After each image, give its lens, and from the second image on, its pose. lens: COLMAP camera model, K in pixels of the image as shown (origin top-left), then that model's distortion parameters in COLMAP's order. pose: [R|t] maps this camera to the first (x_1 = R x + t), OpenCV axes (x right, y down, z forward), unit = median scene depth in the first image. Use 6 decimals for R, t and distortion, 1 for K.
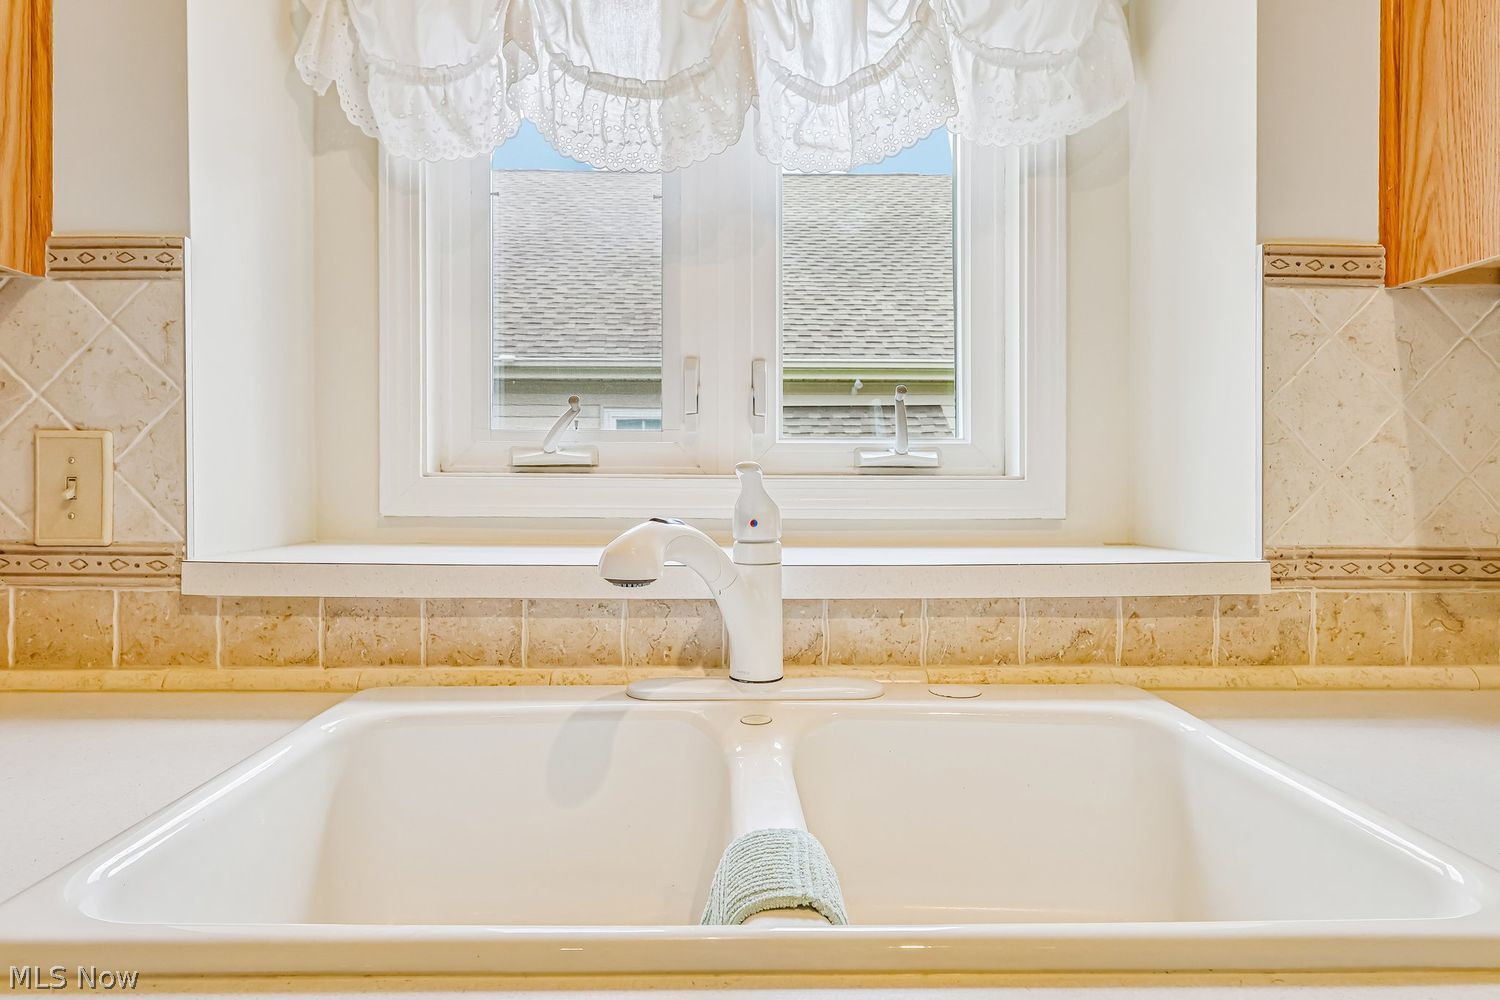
lens RADIAL K [[912.2, 0, 744.3], [0, 912.2, 496.1], [0, 0, 1]] dist [-0.005061, -0.000950]
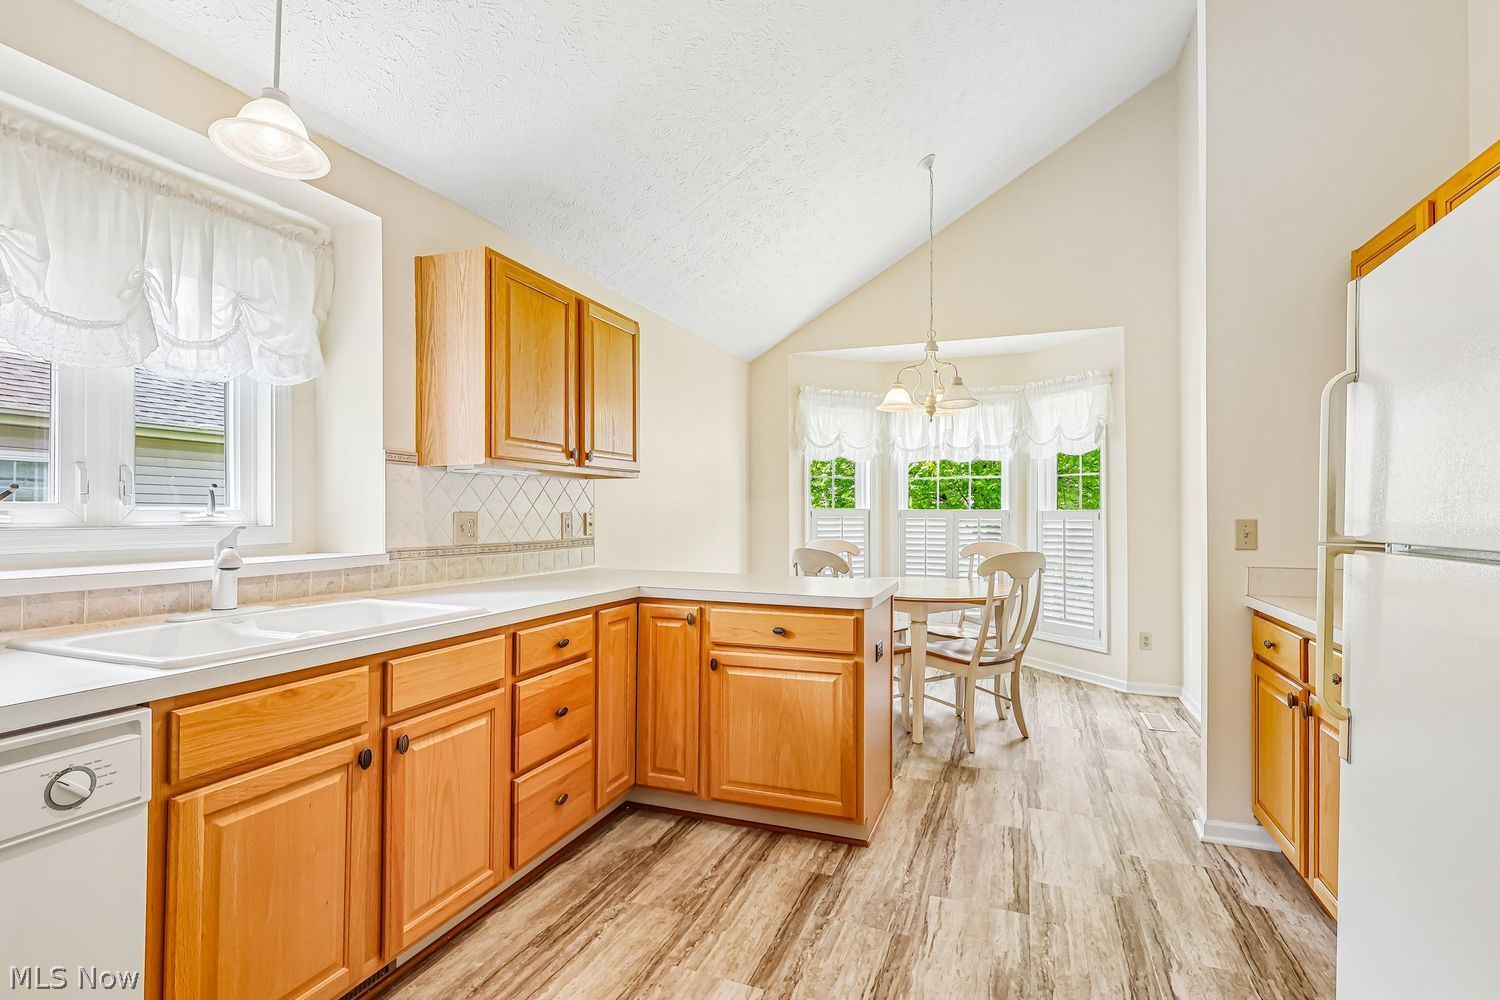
lens RADIAL K [[700.9, 0, 746.7], [0, 700.9, 503.8], [0, 0, 1]] dist [0.001965, 0.000657]
pose [[0.382192, 0.010355, 0.924025, -1.130138], [0.015284, 0.999730, -0.017525, -0.035276], [-0.923957, 0.020821, 0.381930, -1.007960]]
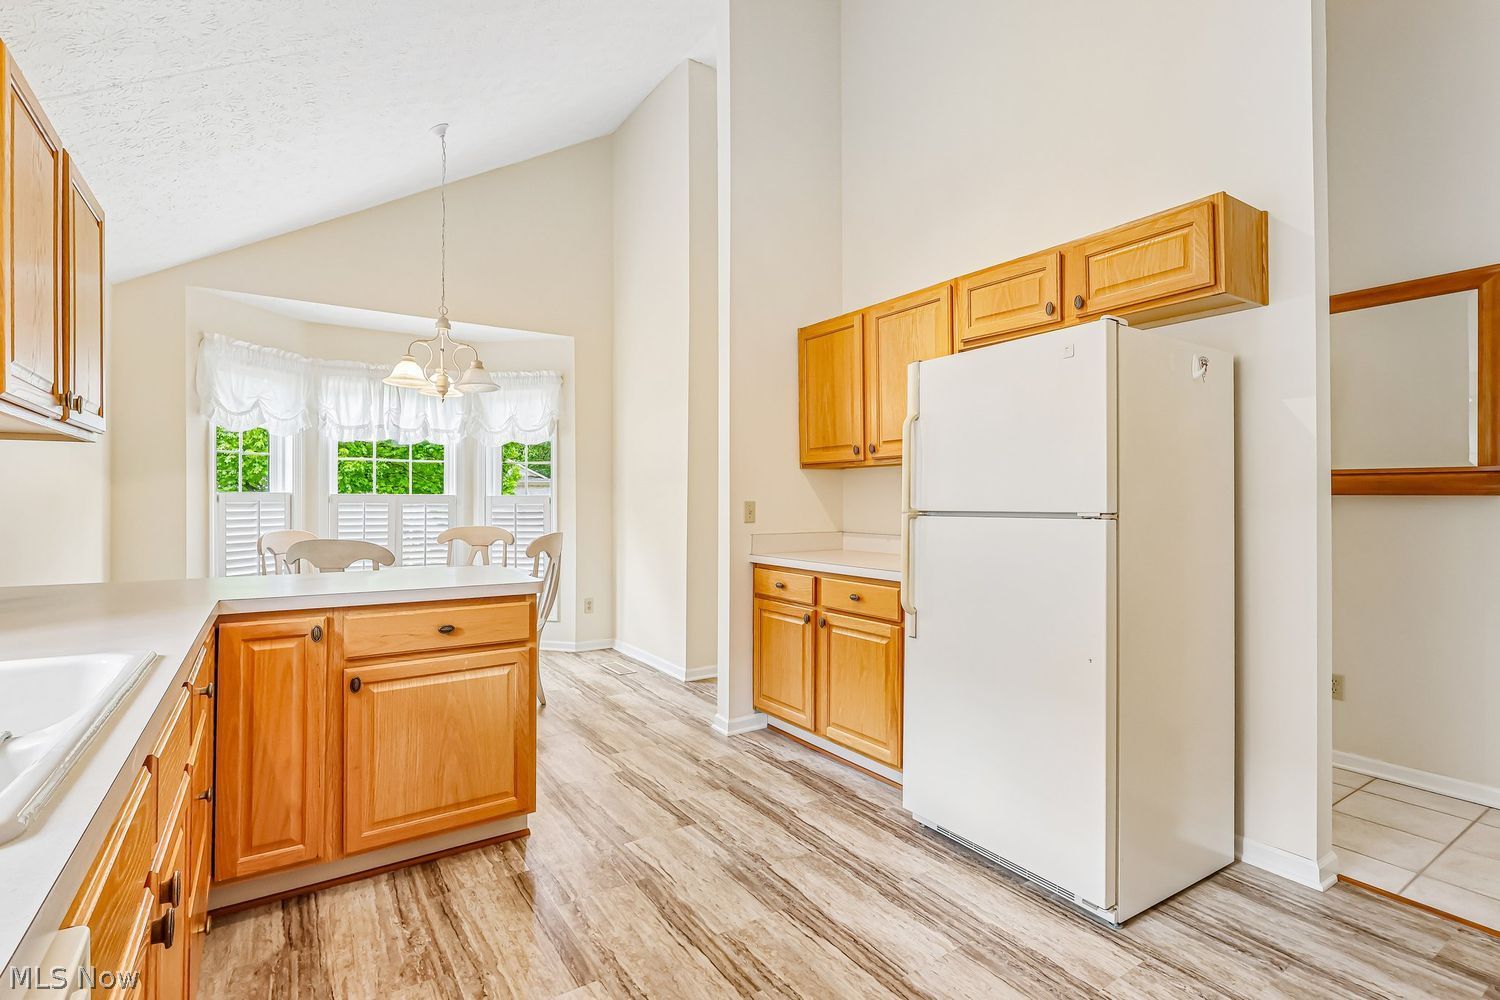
lens RADIAL K [[698.6, 0, 735.4], [0, 698.6, 494.2], [0, 0, 1]] dist [0.000206, 0.000163]
pose [[-0.520963, 0.005060, 0.853564, -1.123427], [0.013829, 0.999901, 0.002514, -0.041158], [-0.853467, 0.013114, -0.520982, 0.197976]]
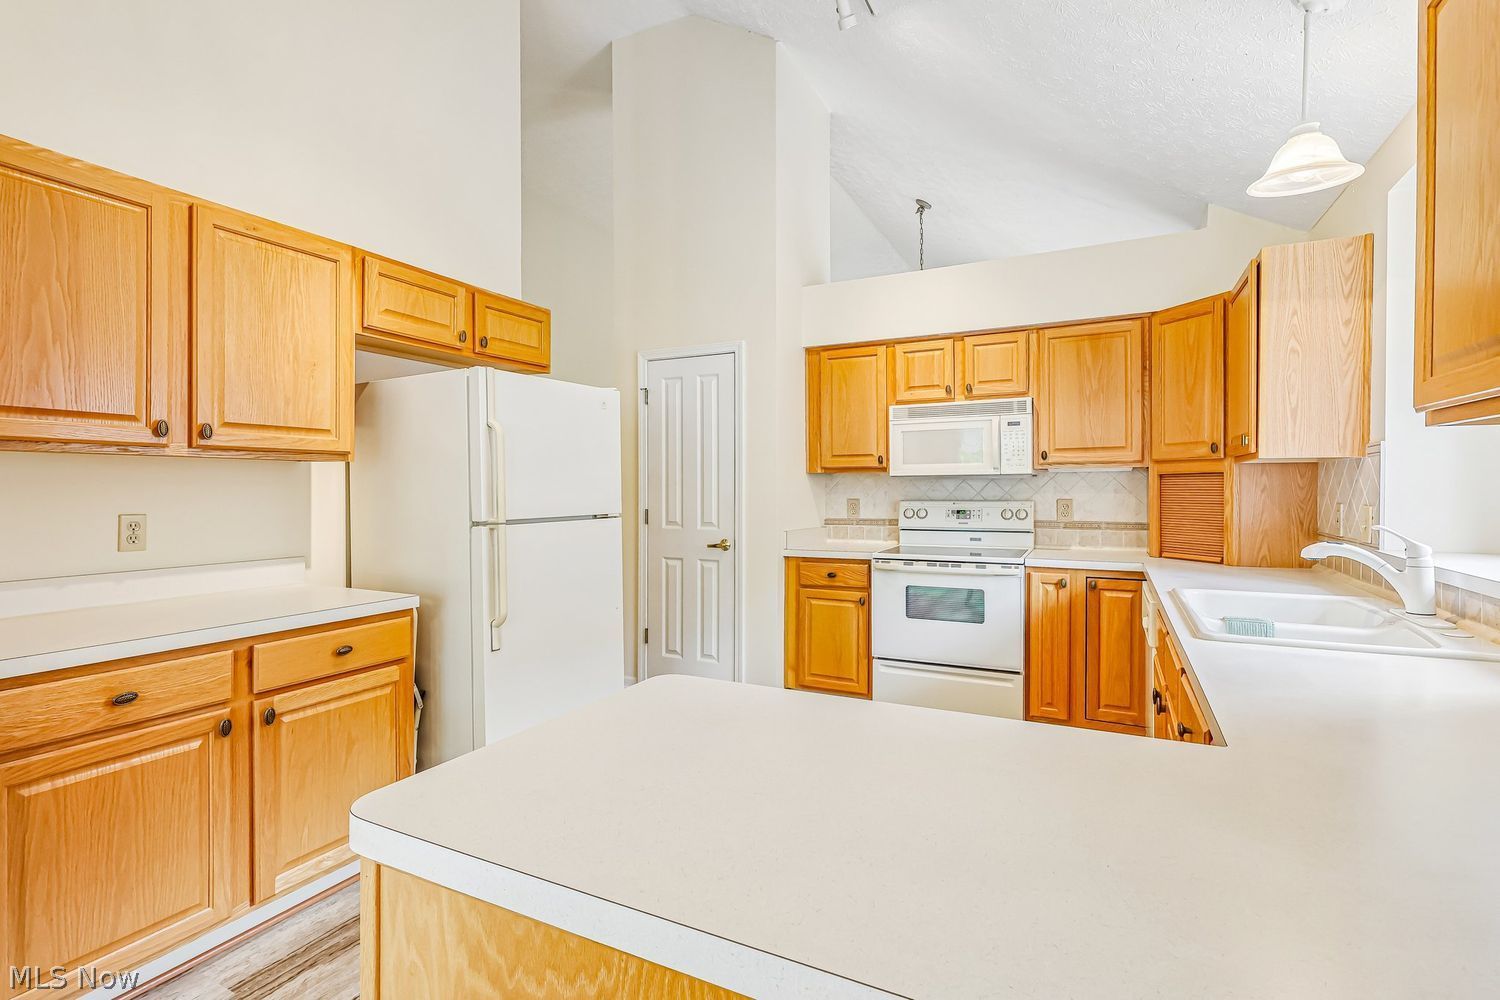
lens RADIAL K [[715.0, 0, 747.9], [0, 715.0, 491.8], [0, 0, 1]] dist [-0.002266, 0.000141]
pose [[-0.470823, 0.002762, -0.882223, 2.310799], [-0.016181, 0.999800, 0.011765, -0.109286], [0.882079, 0.019815, -0.470685, 0.303519]]
